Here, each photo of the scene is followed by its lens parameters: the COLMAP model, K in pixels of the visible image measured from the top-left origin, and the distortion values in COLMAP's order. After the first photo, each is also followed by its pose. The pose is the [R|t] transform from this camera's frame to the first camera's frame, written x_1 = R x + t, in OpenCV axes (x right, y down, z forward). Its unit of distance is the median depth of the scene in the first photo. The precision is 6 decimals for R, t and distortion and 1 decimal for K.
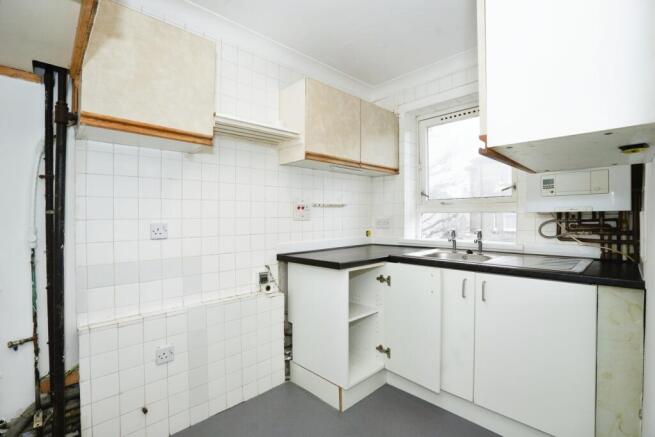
lens RADIAL K [[301.3, 0, 327.5], [0, 301.3, 209.1], [0, 0, 1]] dist [-0.057795, 0.019761]
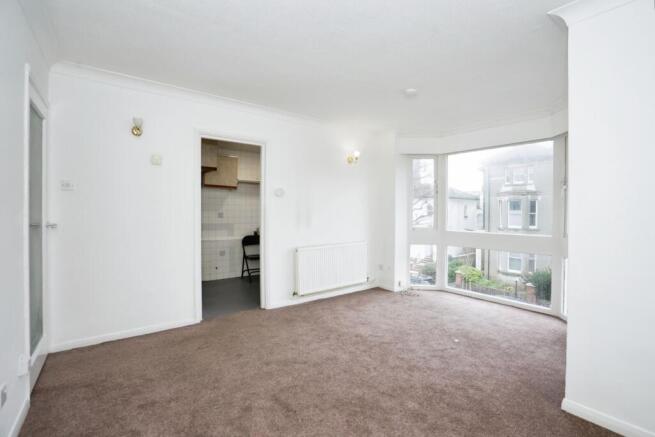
lens RADIAL K [[301.3, 0, 327.5], [0, 301.3, 209.1], [0, 0, 1]] dist [-0.057795, 0.019761]
pose [[0.991363, 0.004668, -0.131062, 1.014551], [-0.003550, 0.999955, 0.008768, -0.025247], [0.131097, -0.008227, 0.991335, -2.088969]]
